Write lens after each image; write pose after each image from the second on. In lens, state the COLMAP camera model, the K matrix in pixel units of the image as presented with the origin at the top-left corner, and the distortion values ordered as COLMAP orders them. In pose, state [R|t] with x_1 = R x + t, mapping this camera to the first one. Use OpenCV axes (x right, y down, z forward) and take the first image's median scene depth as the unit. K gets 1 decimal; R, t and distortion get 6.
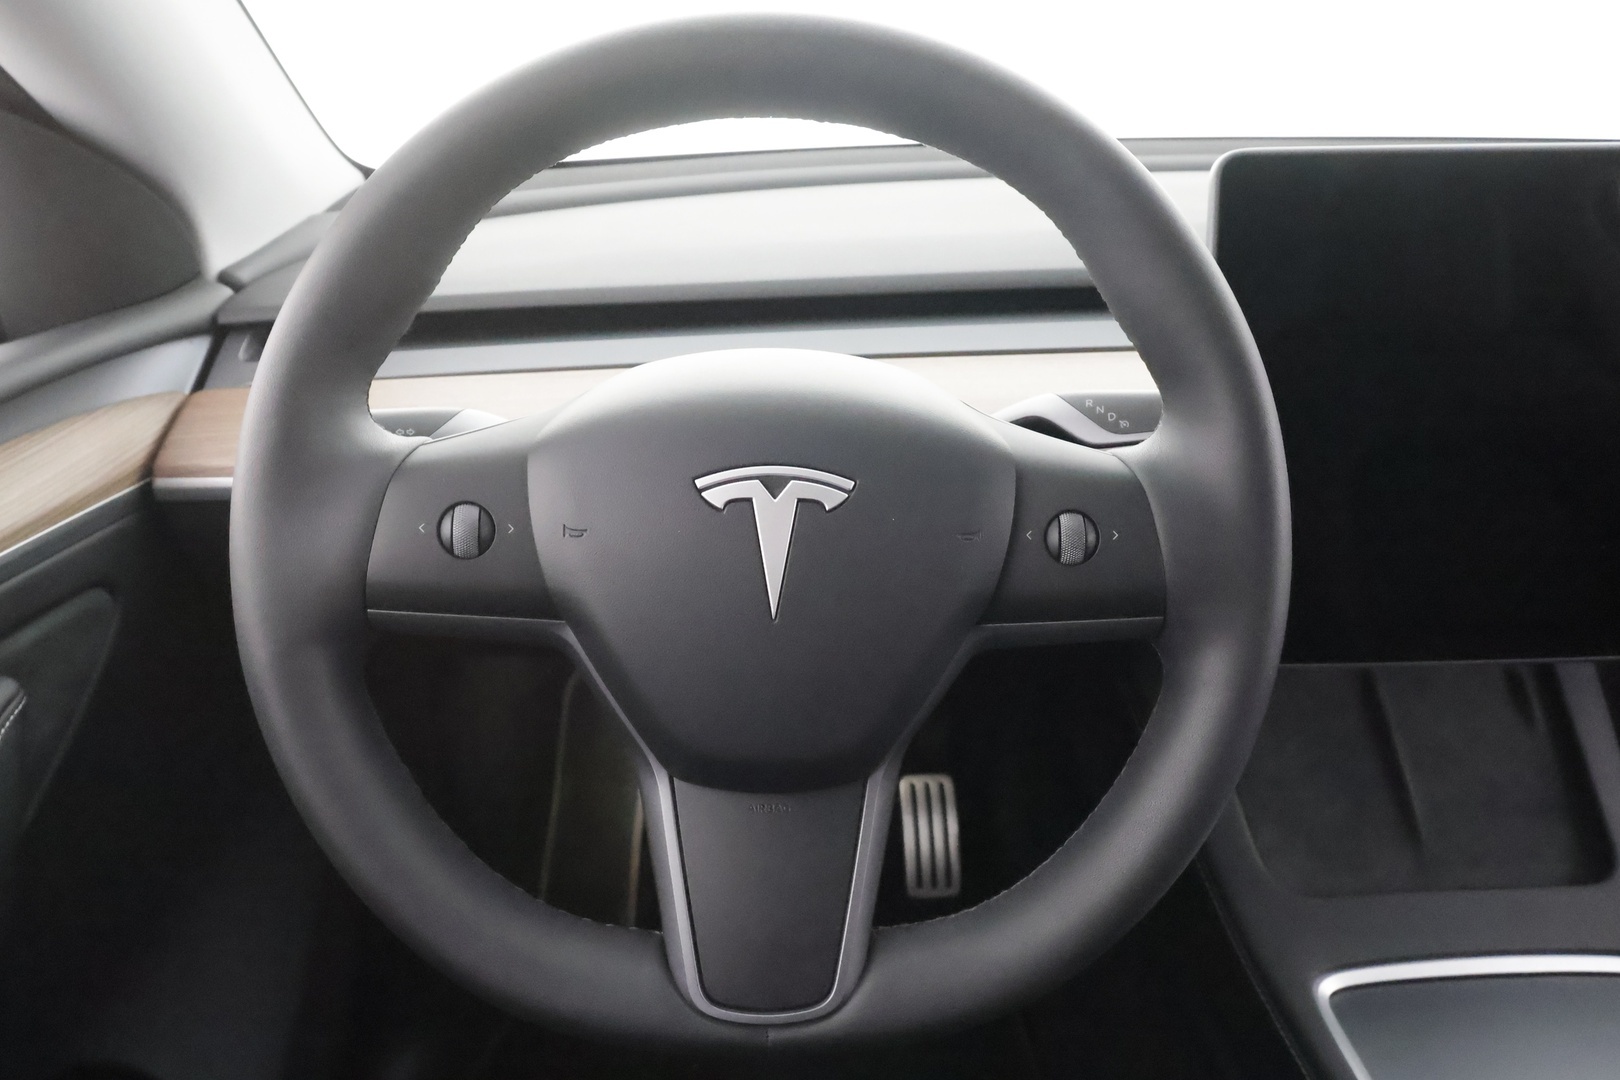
lens RADIAL K [[1163.6, 0, 811.9], [0, 1163.6, 563.7], [0, 0, 1]] dist [0.004247, 0.001012]
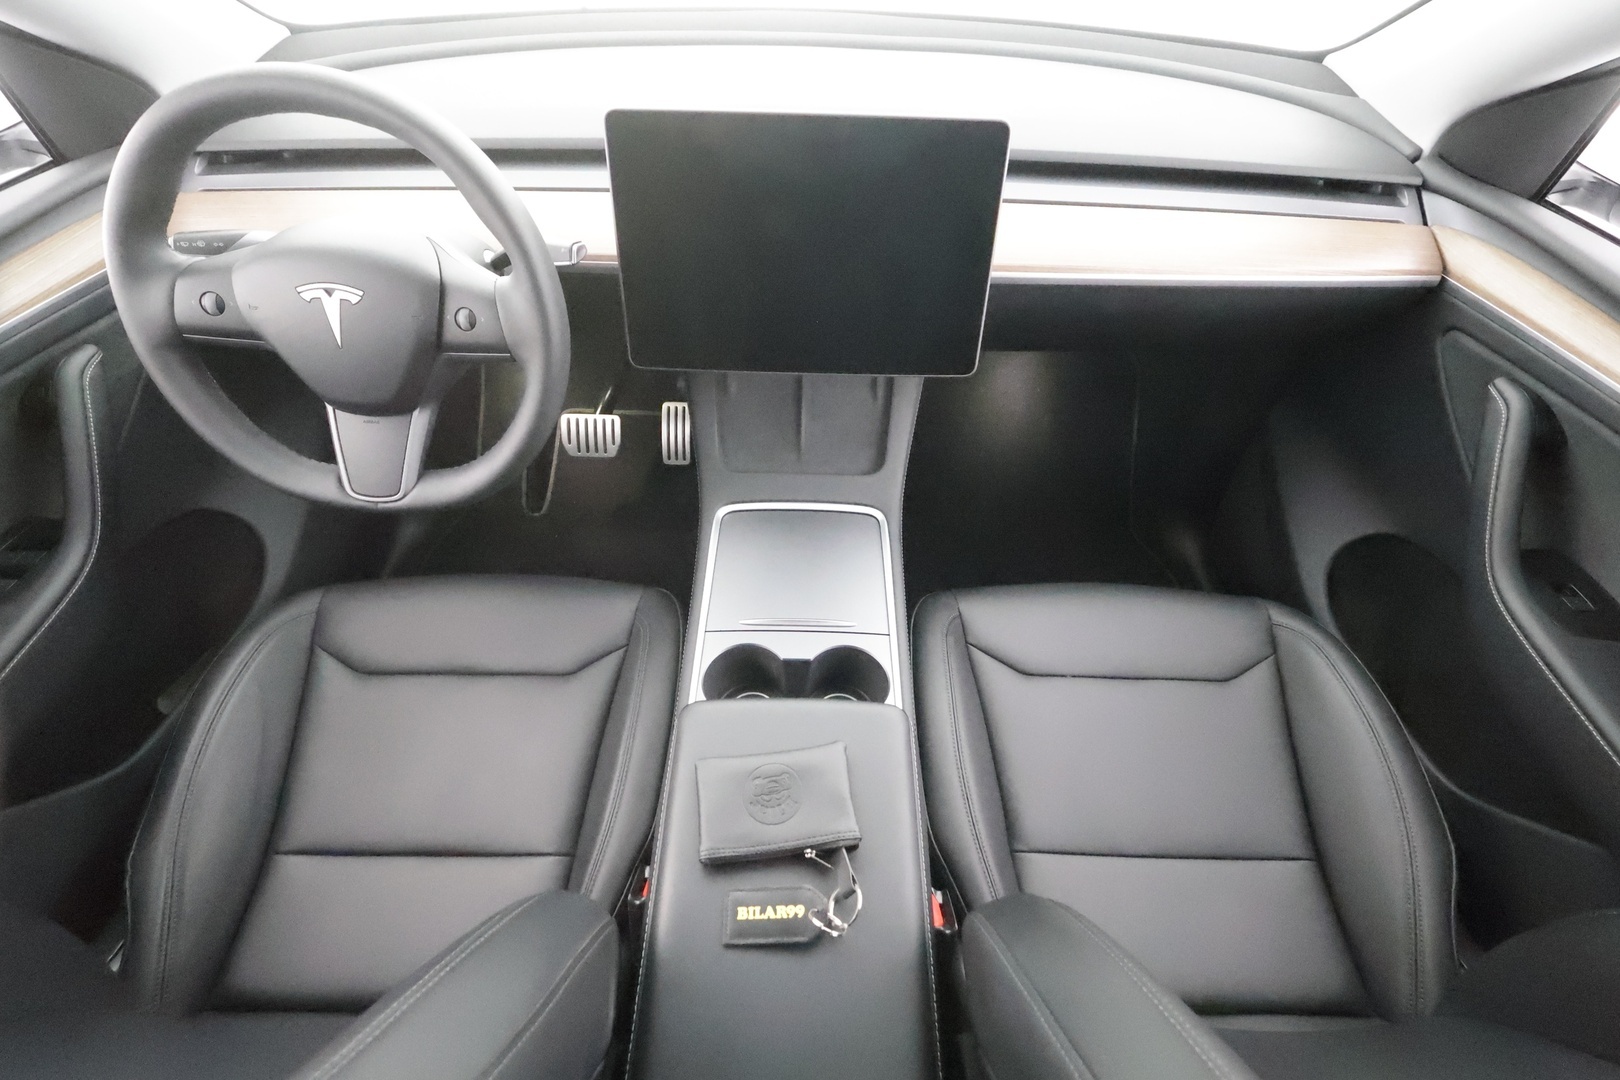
lens RADIAL K [[739.3, 0, 775.2], [0, 739.3, 534.6], [0, 0, 1]] dist [0.011623, -0.000127]
pose [[0.997359, 0.065045, -0.032312, 0.917179], [-0.048697, 0.928970, 0.366939, -0.198467], [0.053884, -0.364396, 0.929684, -0.547294]]
